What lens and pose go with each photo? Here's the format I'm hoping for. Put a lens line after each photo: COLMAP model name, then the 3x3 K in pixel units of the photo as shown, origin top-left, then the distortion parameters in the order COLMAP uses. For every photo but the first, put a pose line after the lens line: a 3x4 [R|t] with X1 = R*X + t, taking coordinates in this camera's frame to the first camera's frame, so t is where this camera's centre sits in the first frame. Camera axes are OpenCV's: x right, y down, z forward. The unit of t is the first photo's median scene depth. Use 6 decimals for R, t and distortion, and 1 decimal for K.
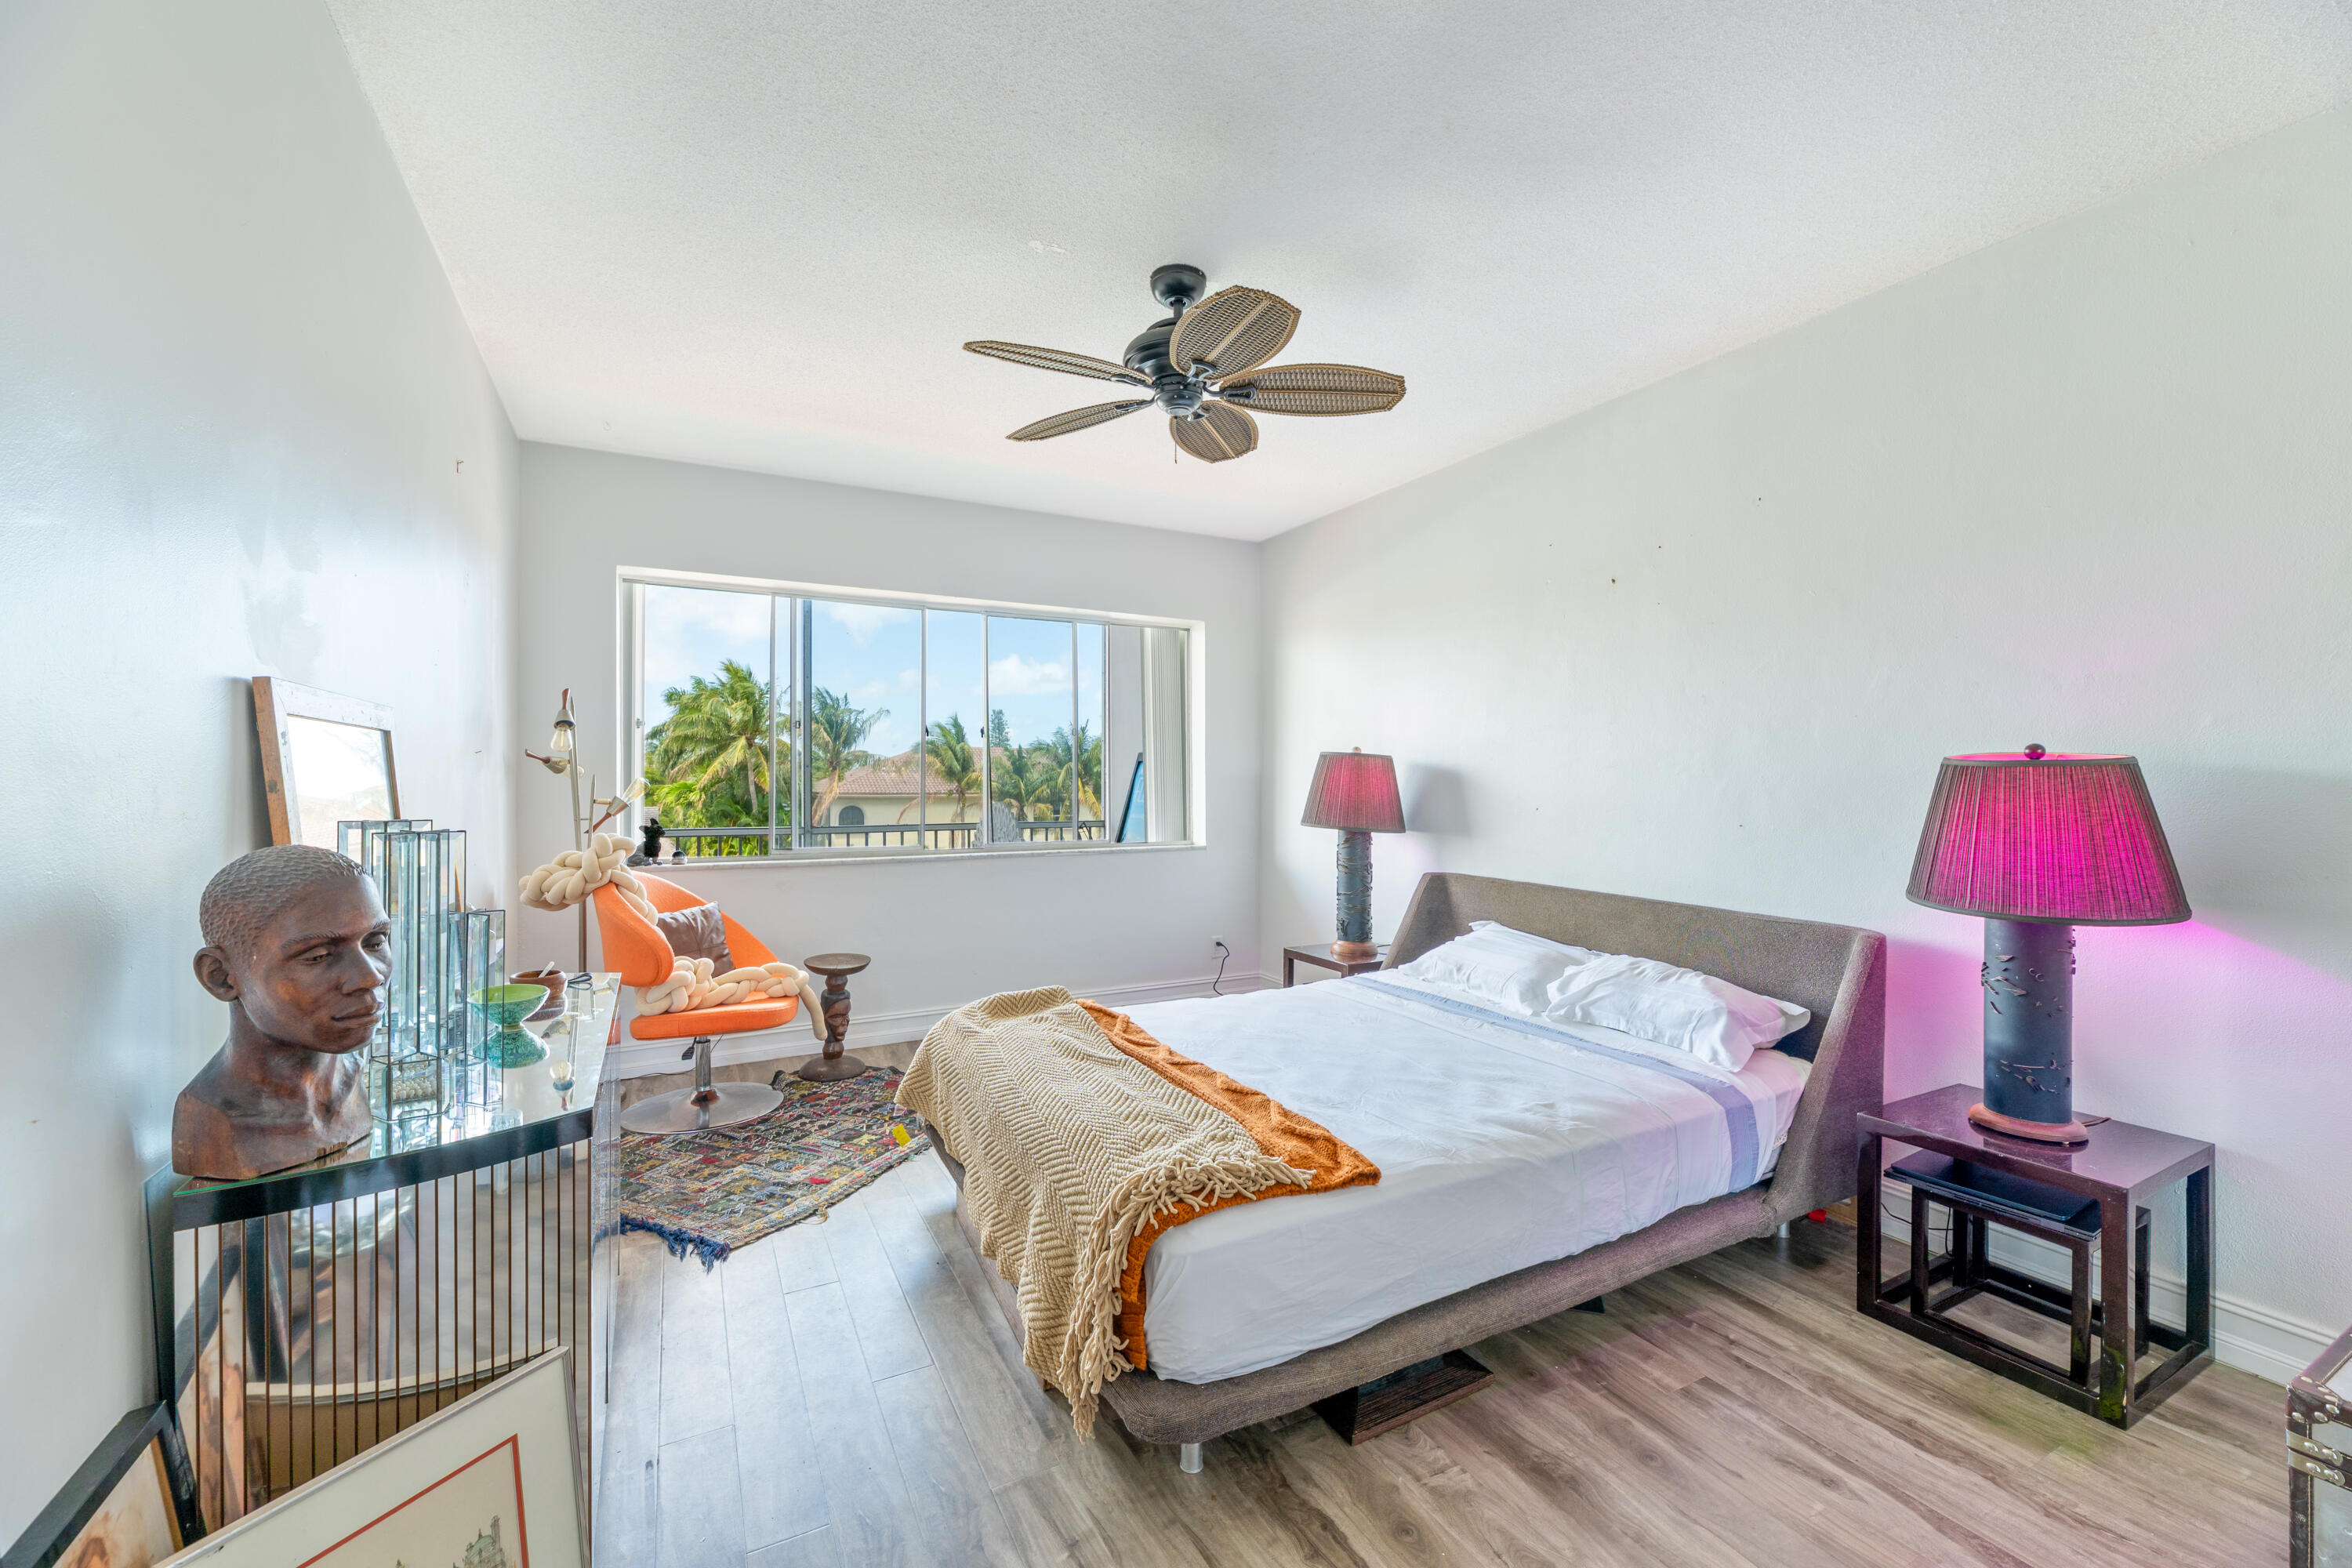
lens RADIAL K [[946.6, 0, 1173.8], [0, 946.6, 784.2], [0, 0, 1]] dist [-0.000988, -0.000211]
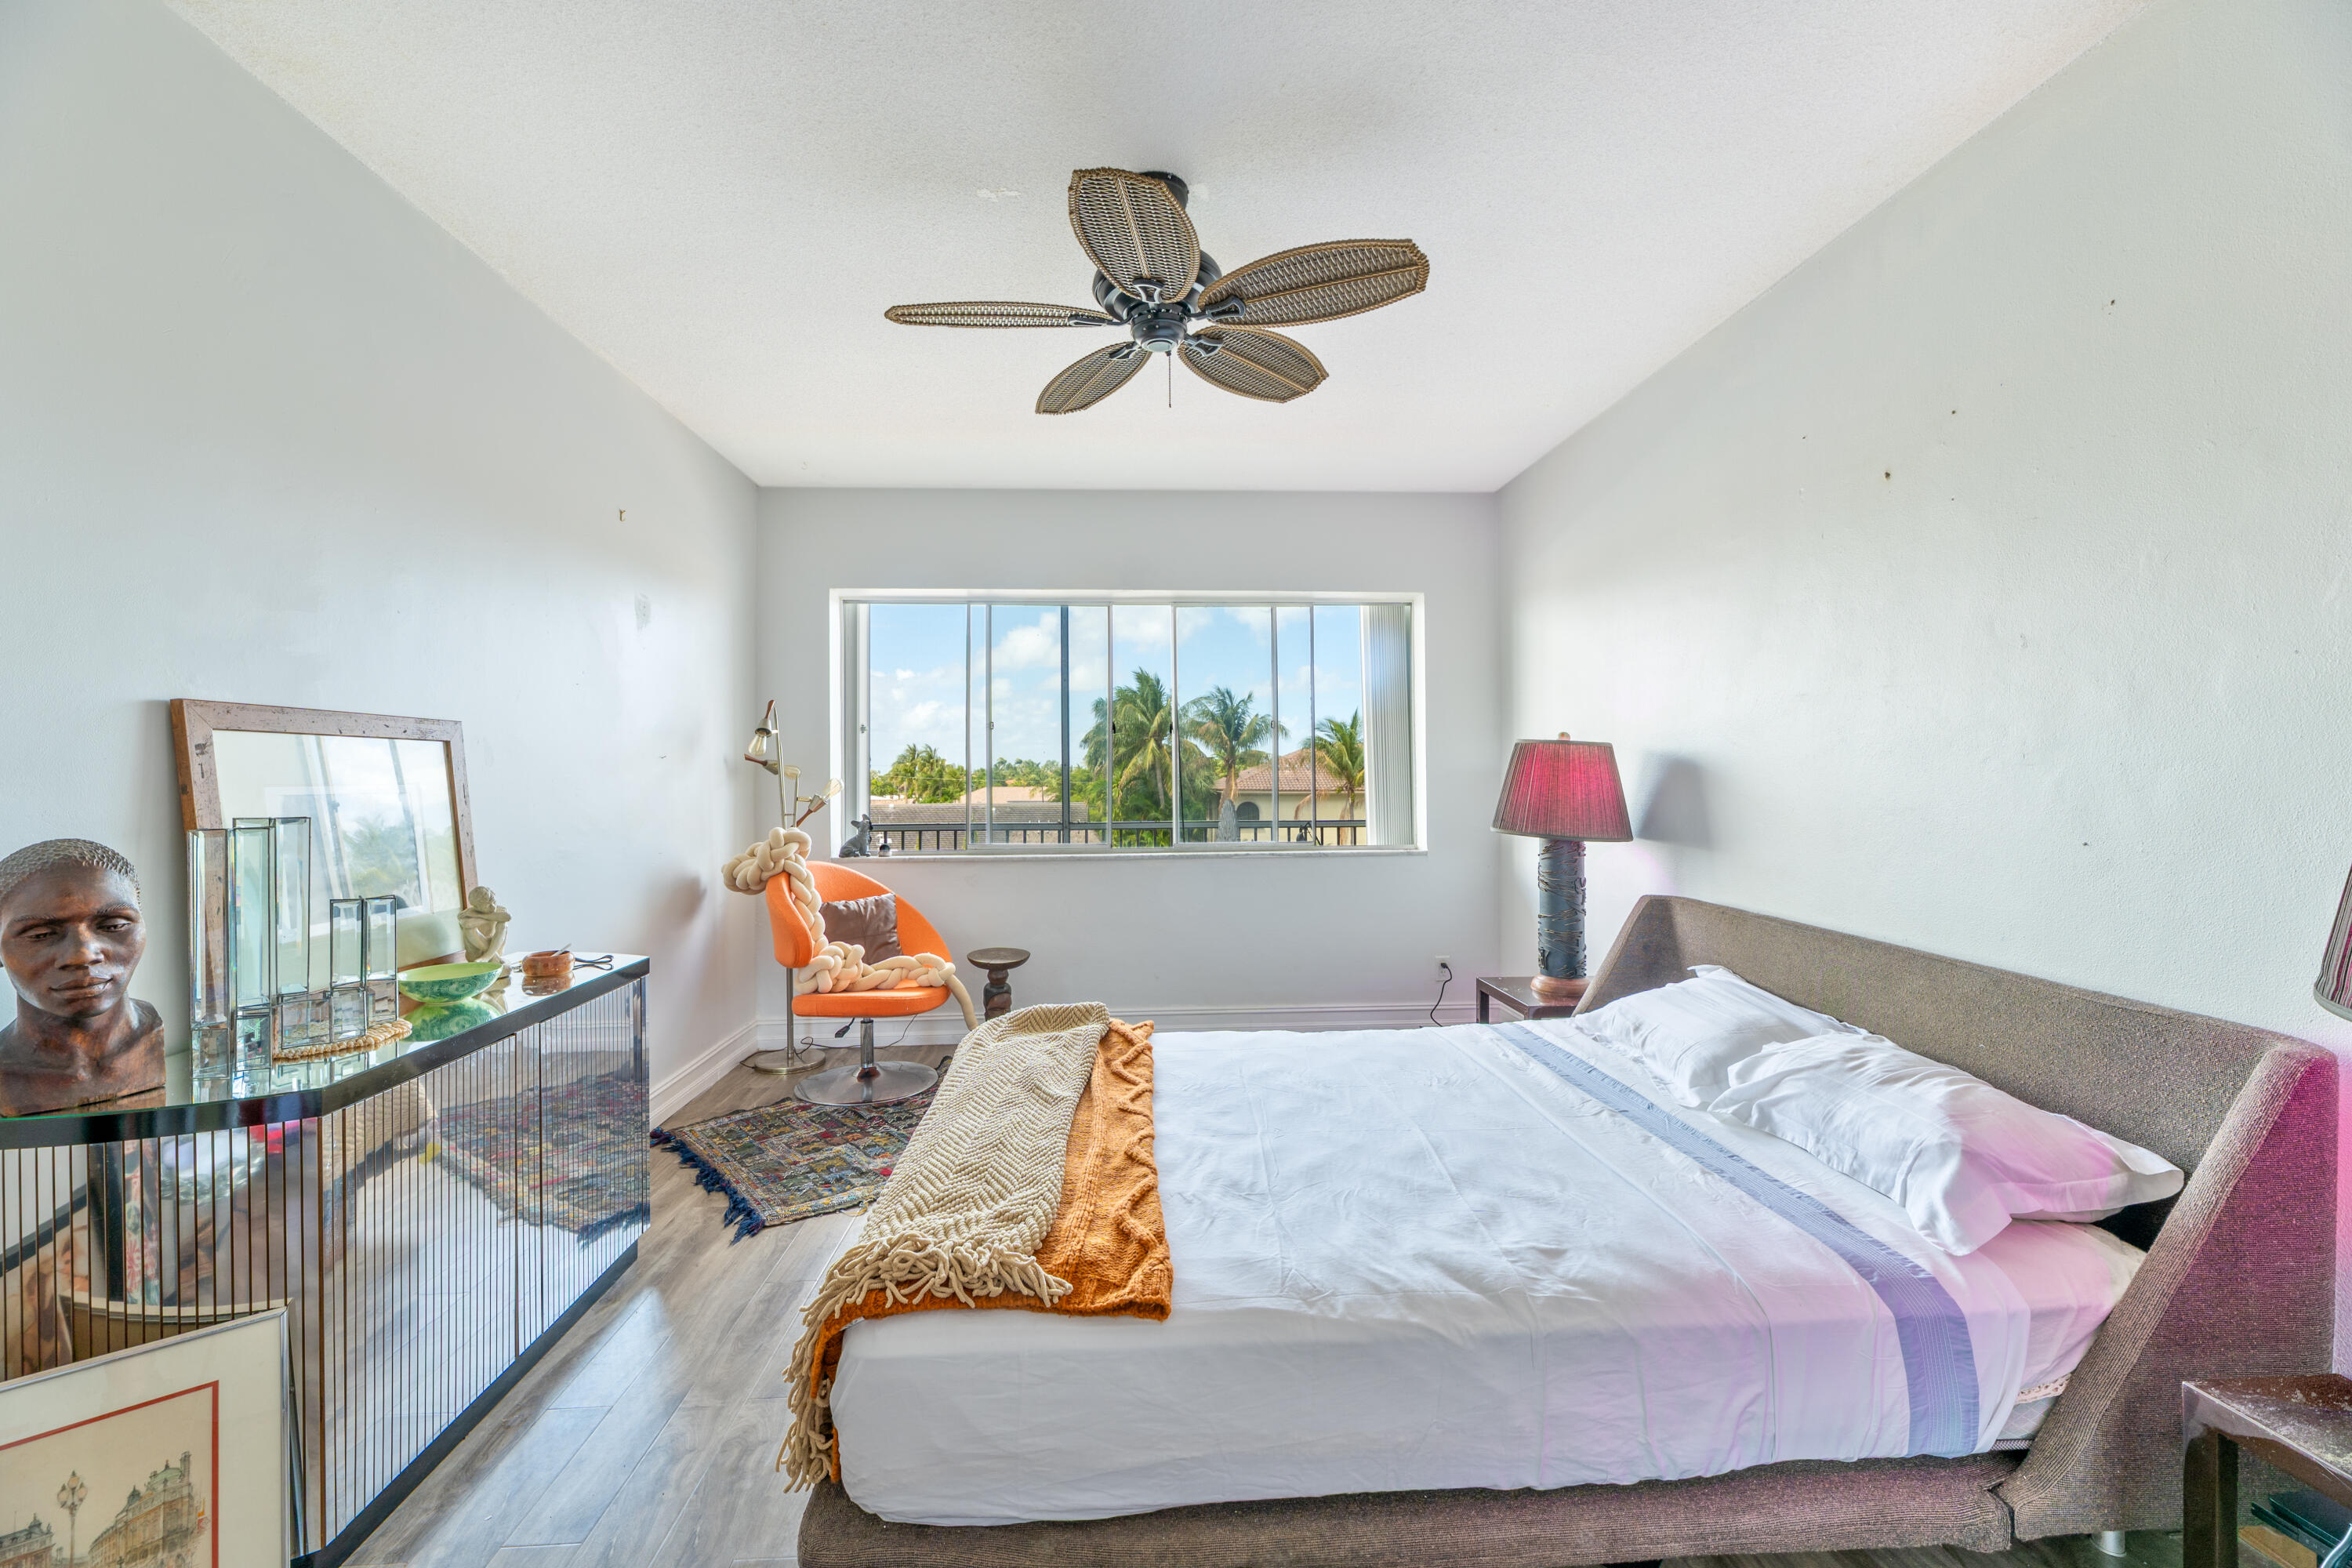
lens RADIAL K [[946.6, 0, 1155.8], [0, 946.6, 777.2], [0, 0, 1]] dist [-0.000988, -0.000211]
pose [[0.906519, -0.007184, -0.422103, 0.336847], [0.005549, 0.999972, -0.005101, 0.000564], [0.422128, 0.002282, 0.906533, 0.208210]]
